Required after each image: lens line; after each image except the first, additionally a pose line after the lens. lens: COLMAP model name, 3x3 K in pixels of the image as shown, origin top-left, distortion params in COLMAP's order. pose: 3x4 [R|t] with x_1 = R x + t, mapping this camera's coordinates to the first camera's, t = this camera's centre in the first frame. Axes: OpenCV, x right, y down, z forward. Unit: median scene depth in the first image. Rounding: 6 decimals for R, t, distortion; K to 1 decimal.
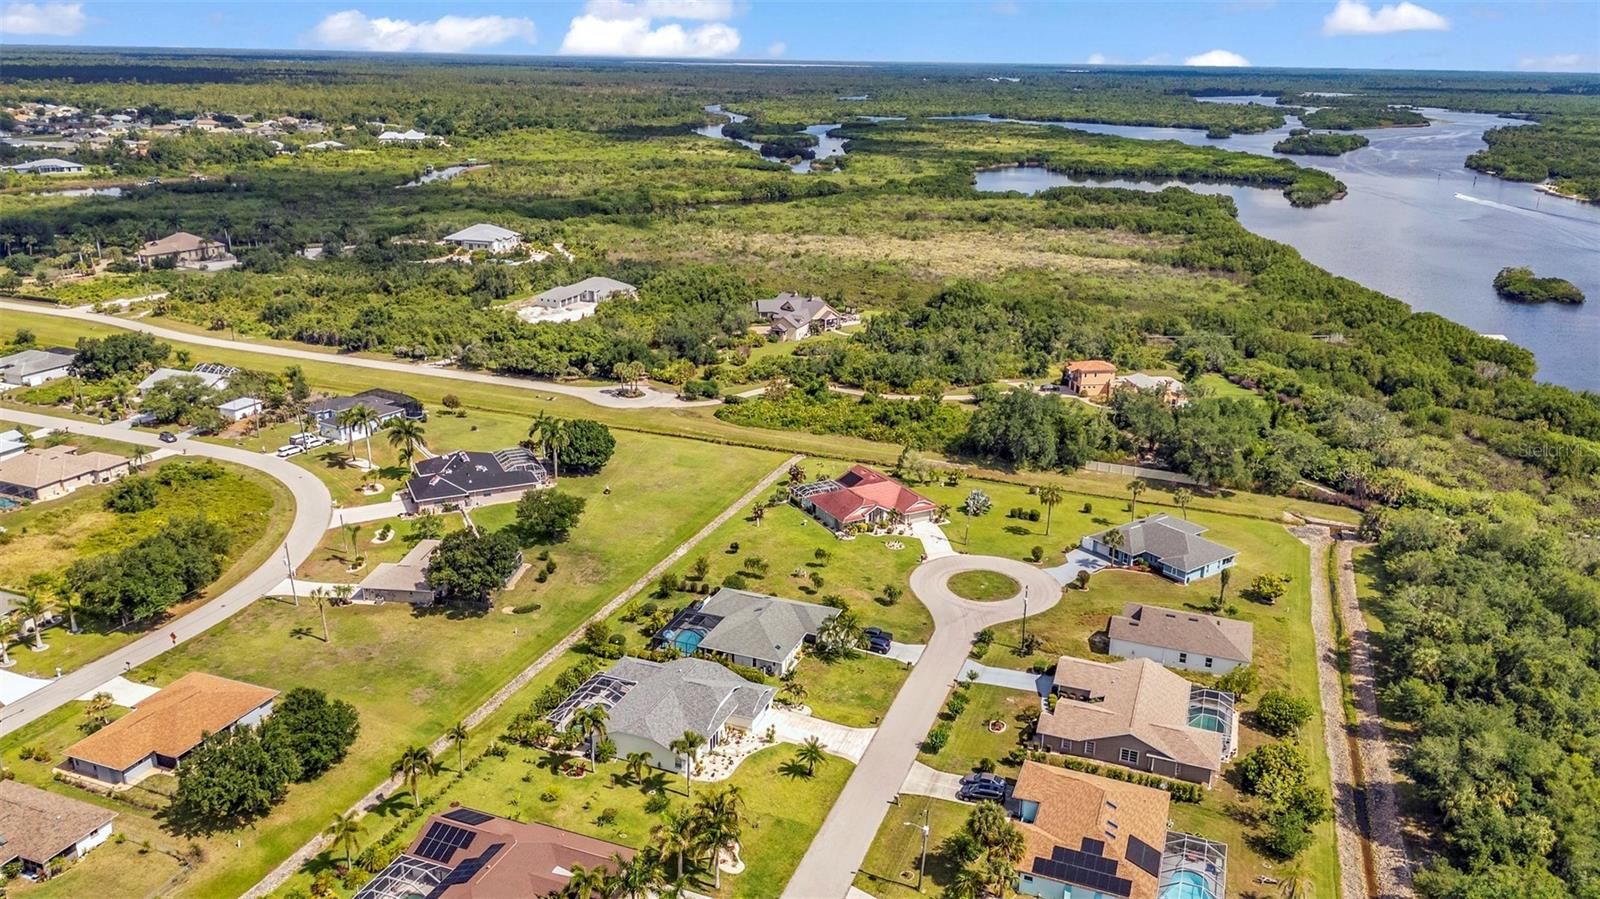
lens RADIAL K [[1170.7, 0, 800.2], [0, 1170.7, 455.5], [0, 0, 1]] dist [0.074794, -0.070647]
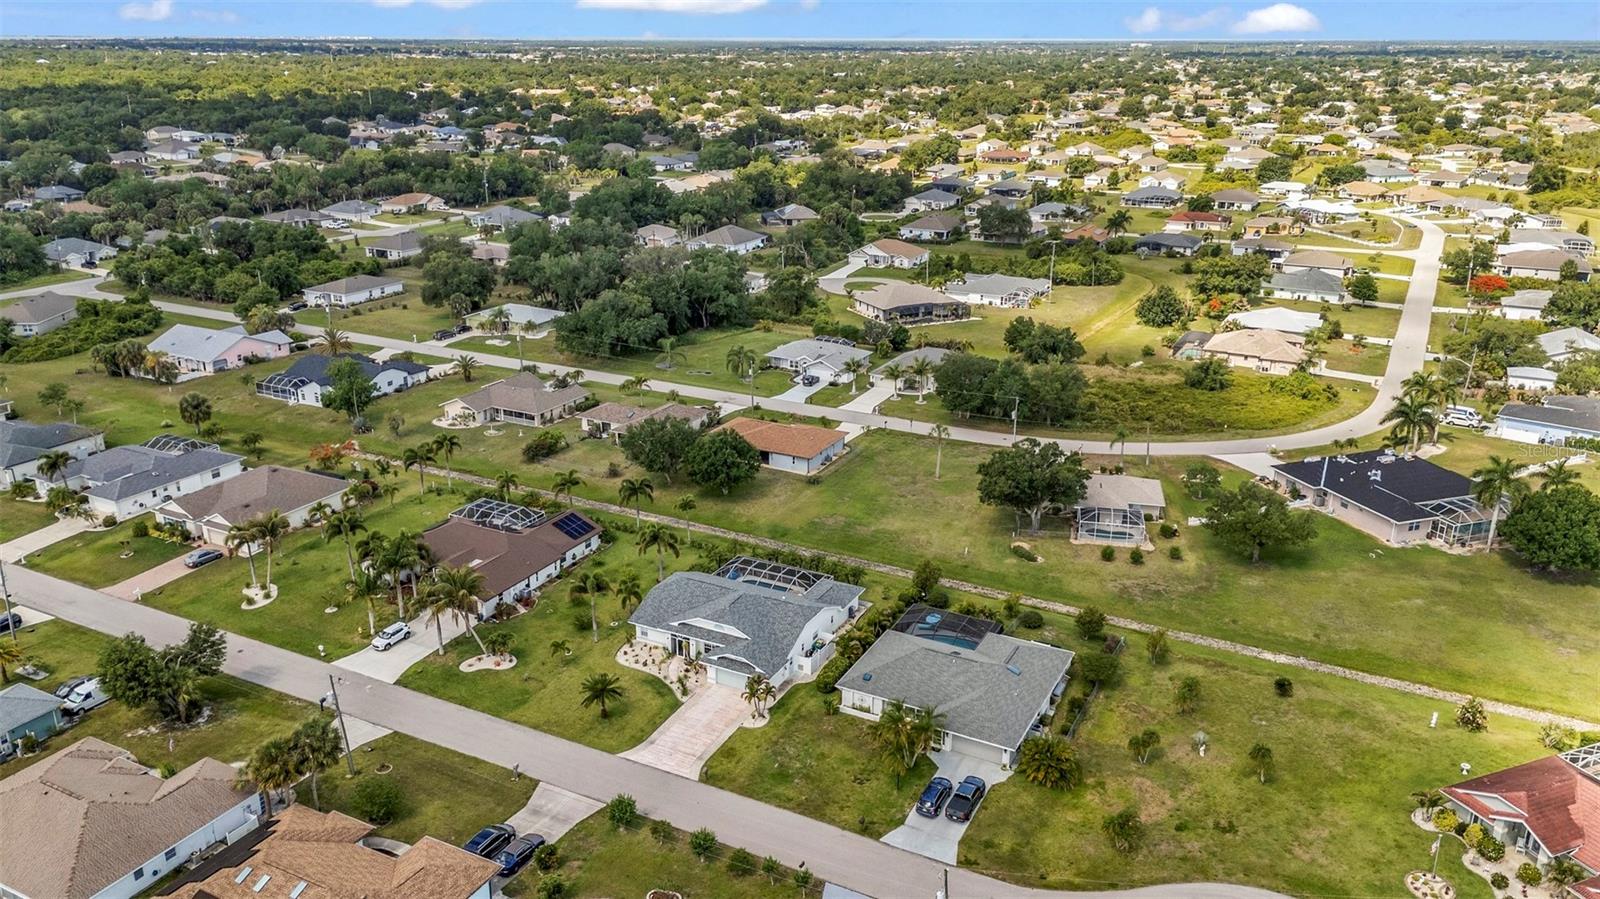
lens RADIAL K [[1170.7, 0, 800.2], [0, 1170.7, 455.5], [0, 0, 1]] dist [0.074794, -0.070647]
pose [[-0.111058, 0.316989, -0.941905, 0.405306], [-0.324749, 0.884163, 0.335847, -0.117522], [0.939257, 0.343181, 0.004749, 0.617158]]
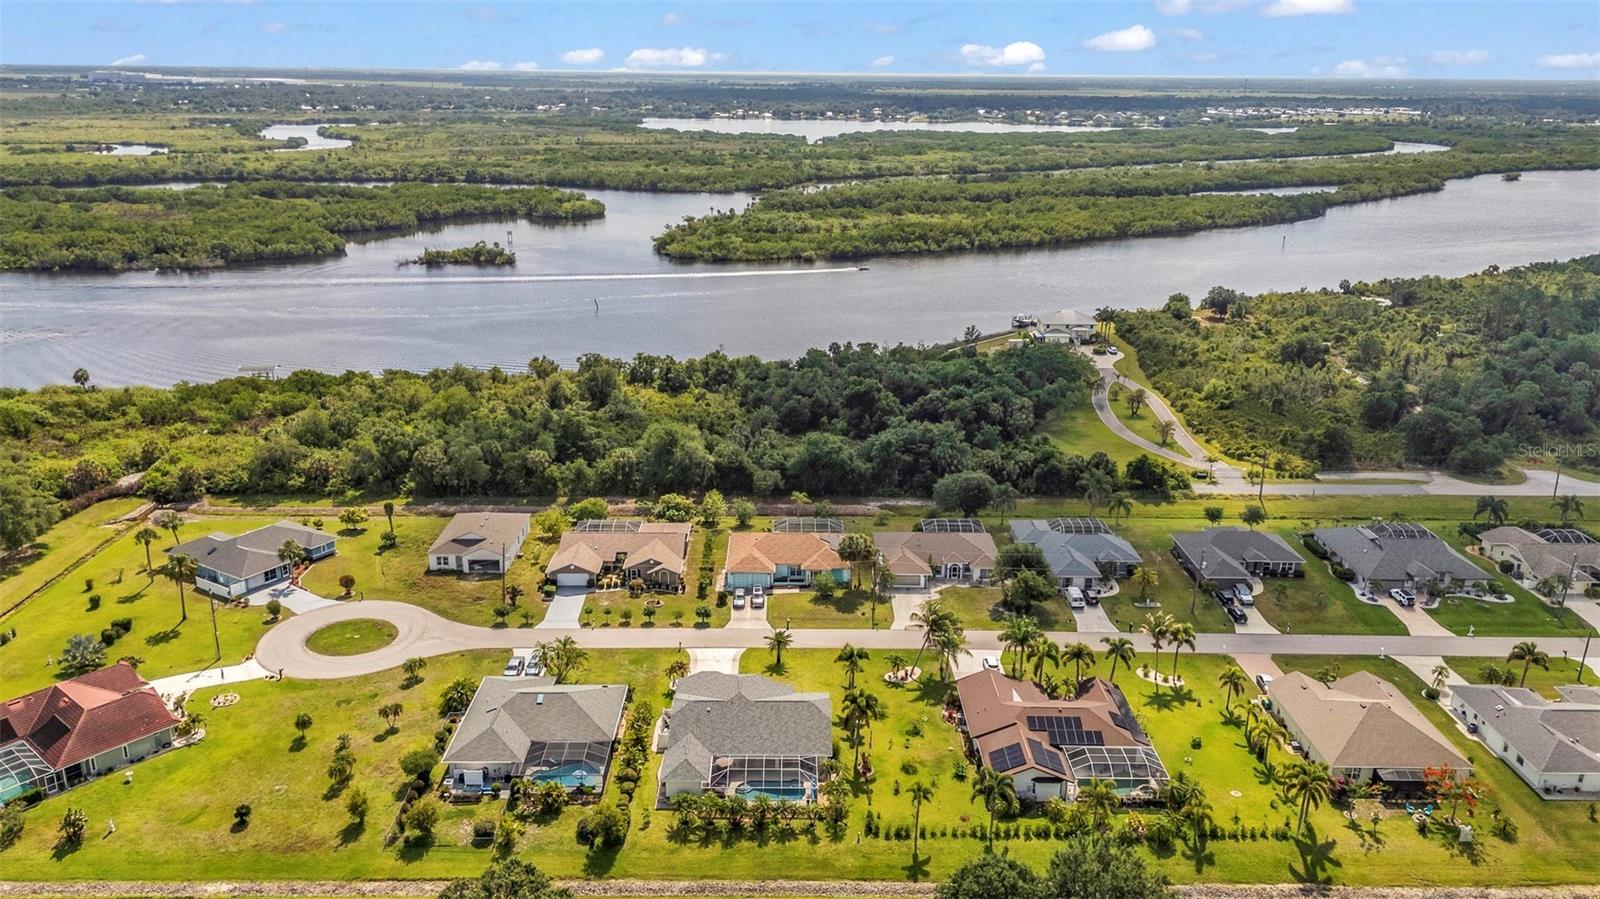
lens RADIAL K [[1170.7, 0, 800.2], [0, 1170.7, 455.5], [0, 0, 1]] dist [0.074794, -0.070647]
pose [[-0.368129, -0.307219, 0.877552, -0.552832], [0.282184, 0.862398, 0.420289, -0.222952], [-0.885920, 0.402351, -0.230781, 0.678163]]
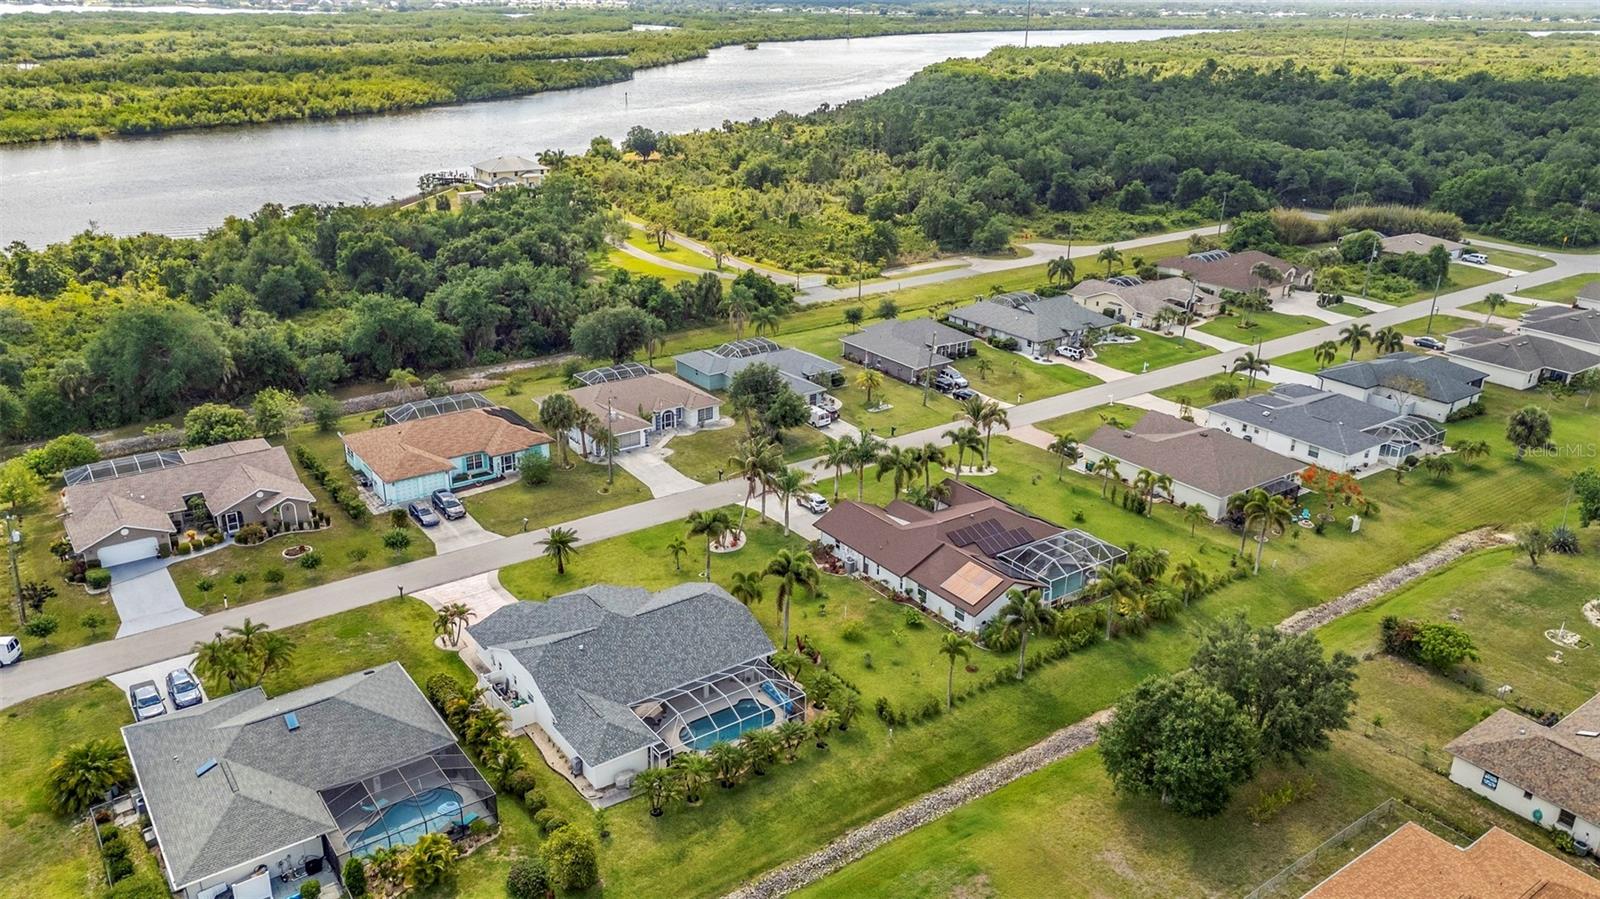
lens RADIAL K [[1170.7, 0, 800.2], [0, 1170.7, 455.5], [0, 0, 1]] dist [0.074794, -0.070647]
pose [[-0.841009, -0.229681, 0.489847, -0.294967], [0.143258, 0.778554, 0.611008, -0.151490], [-0.521709, 0.584038, -0.621868, 0.796439]]
